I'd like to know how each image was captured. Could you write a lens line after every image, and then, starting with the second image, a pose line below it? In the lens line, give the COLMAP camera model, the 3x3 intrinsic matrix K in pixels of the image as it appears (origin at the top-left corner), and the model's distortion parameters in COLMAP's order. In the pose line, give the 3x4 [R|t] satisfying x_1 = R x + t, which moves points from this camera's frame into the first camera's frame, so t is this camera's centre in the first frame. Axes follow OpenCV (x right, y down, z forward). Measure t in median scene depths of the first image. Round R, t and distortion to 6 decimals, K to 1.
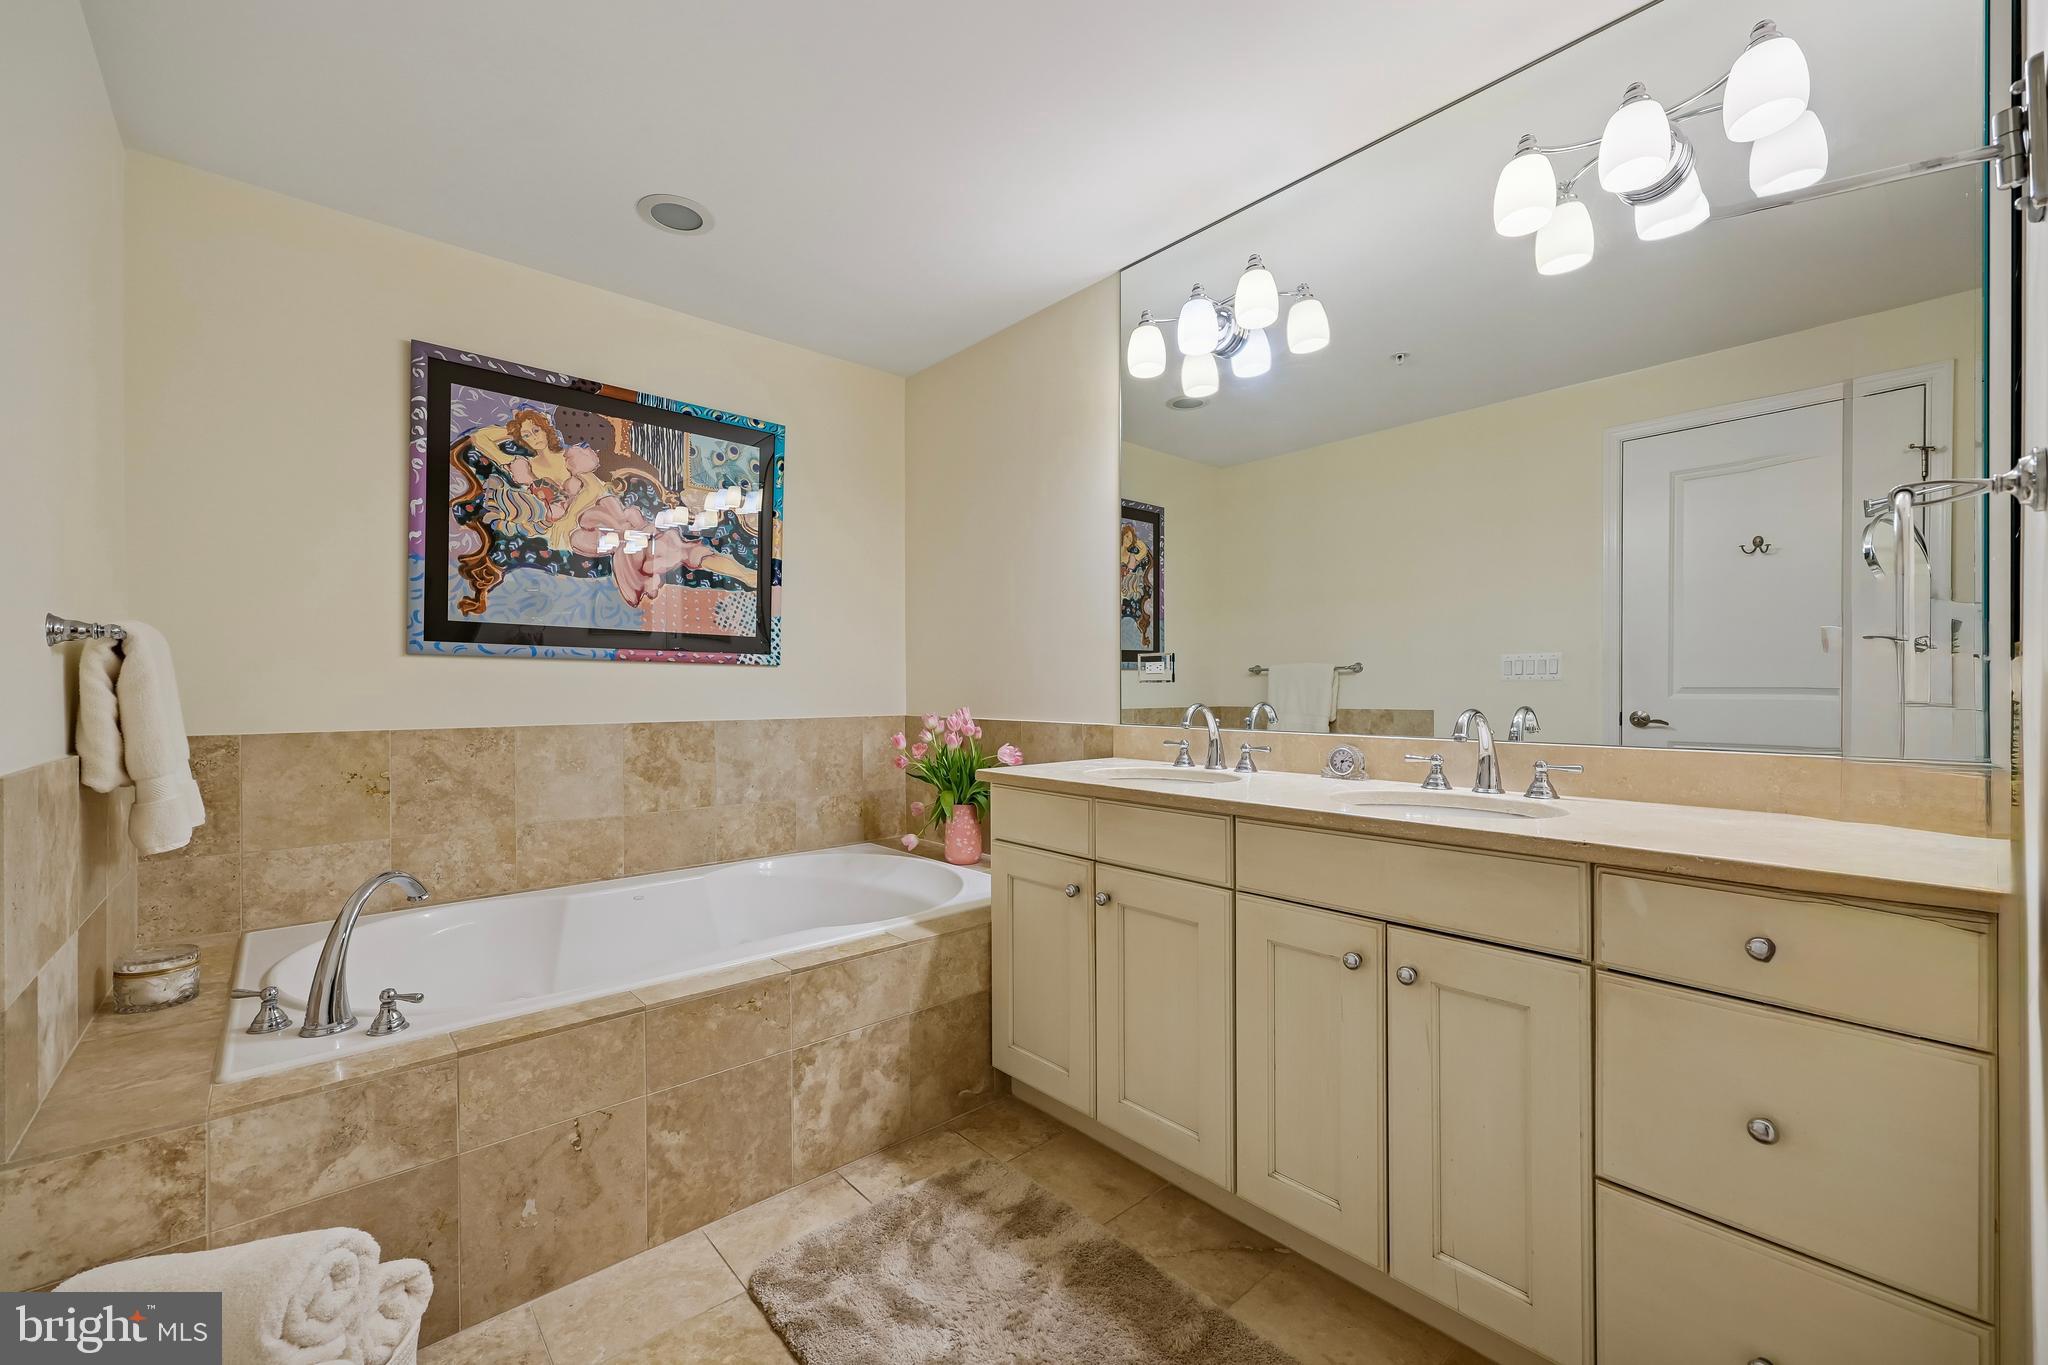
lens RADIAL K [[855.3, 0, 1024.0], [0, 855.3, 682.5], [0, 0, 1]] dist [-0.000119, -0.000297]
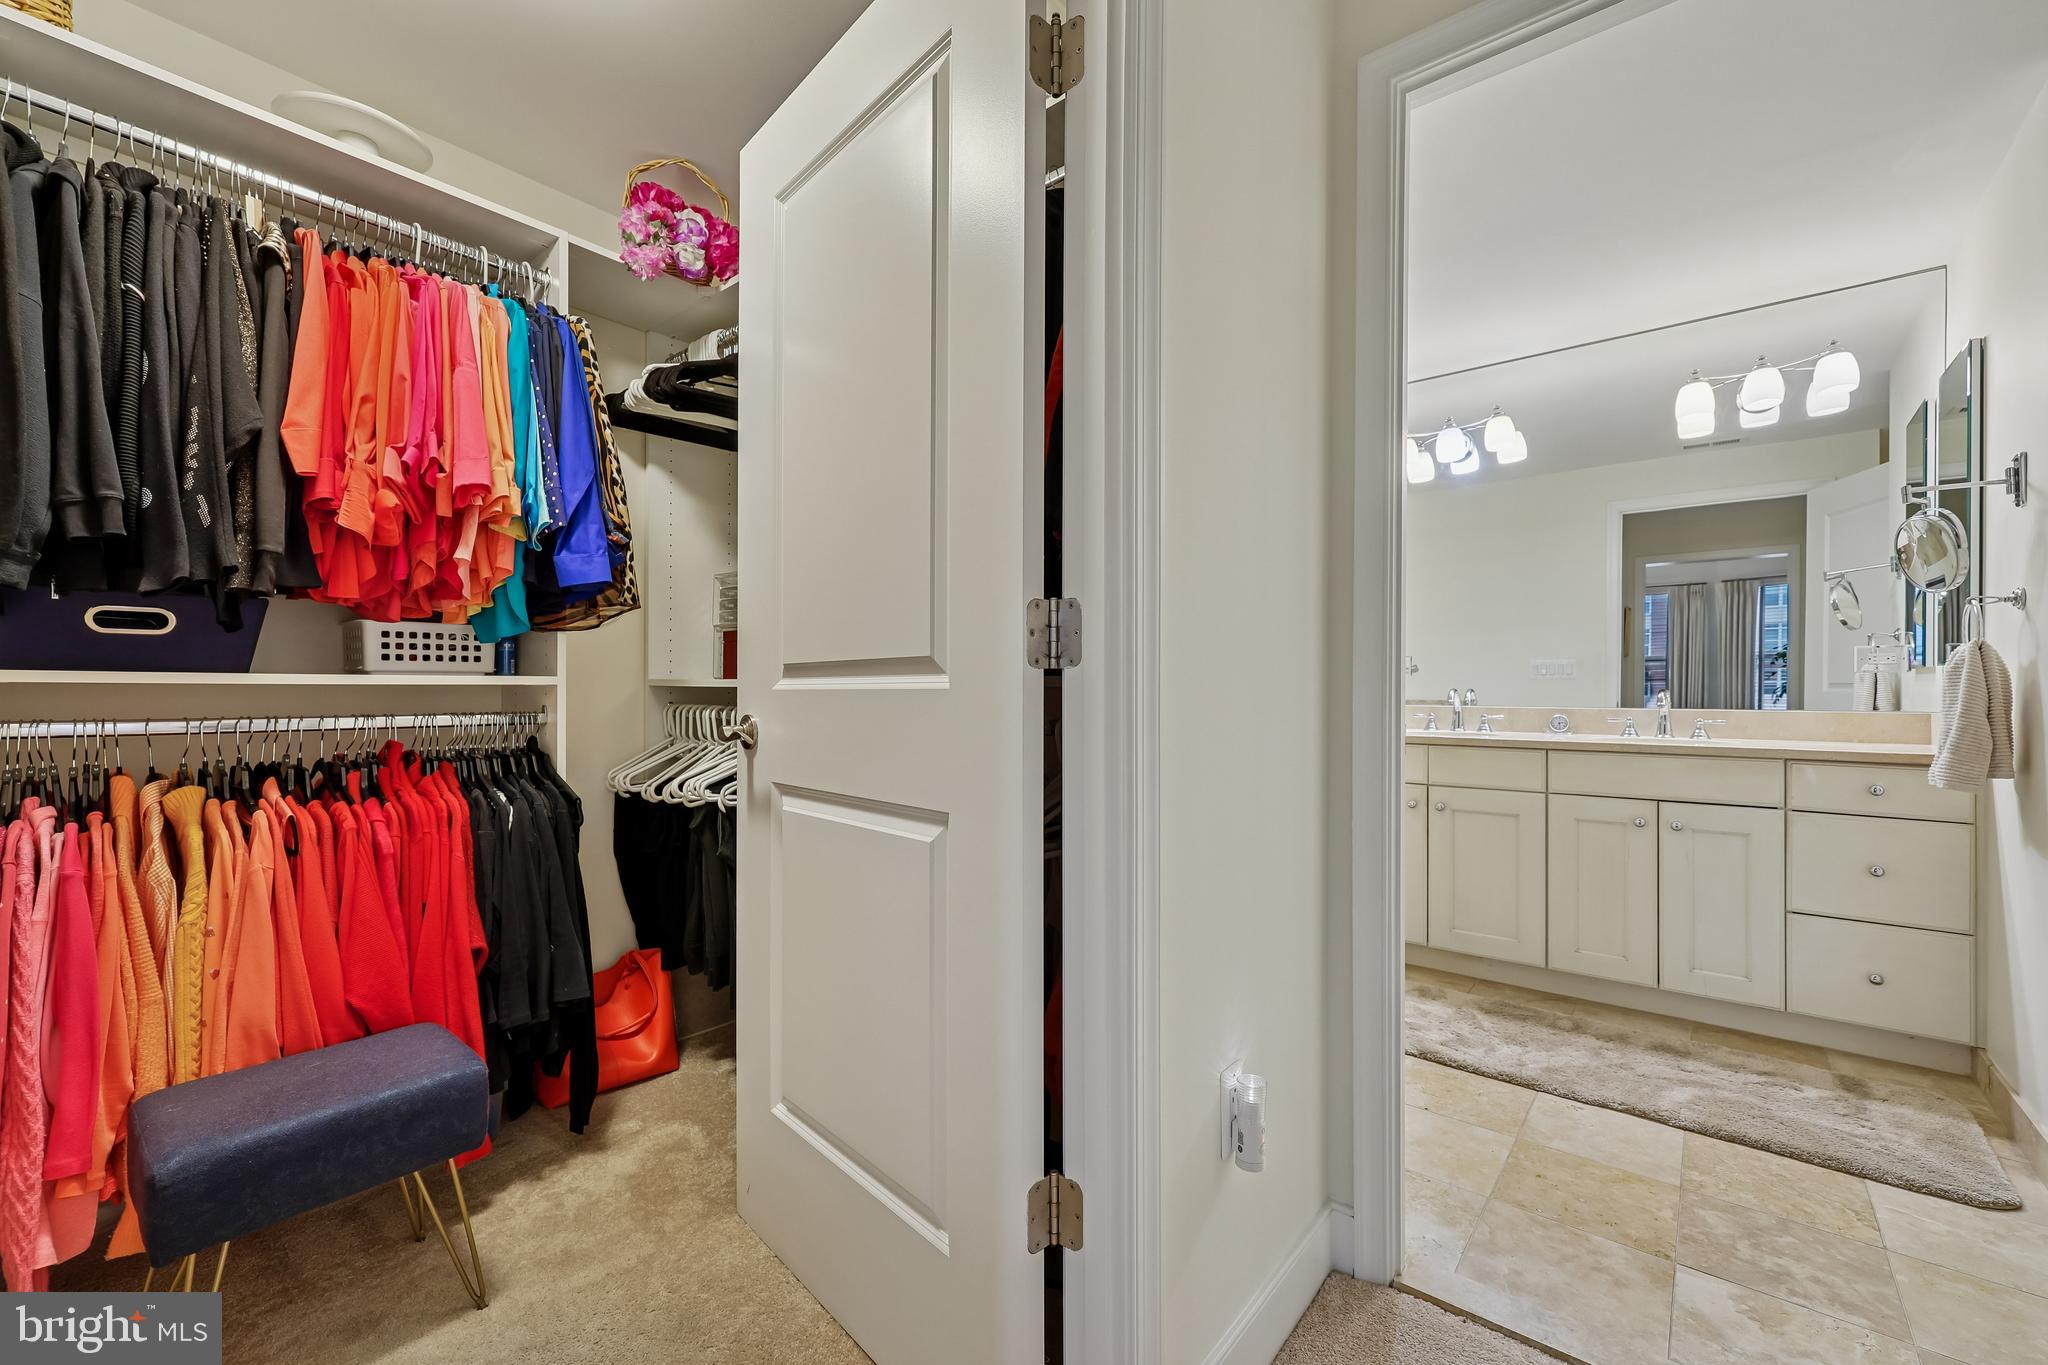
lens RADIAL K [[855.3, 0, 1024.0], [0, 855.3, 682.5], [0, 0, 1]] dist [-0.000119, -0.000297]
pose [[0.986840, 0.006873, 0.161555, -1.249871], [-0.006253, 0.999971, -0.004345, 0.038218], [-0.161580, 0.003278, 0.986854, -0.624151]]
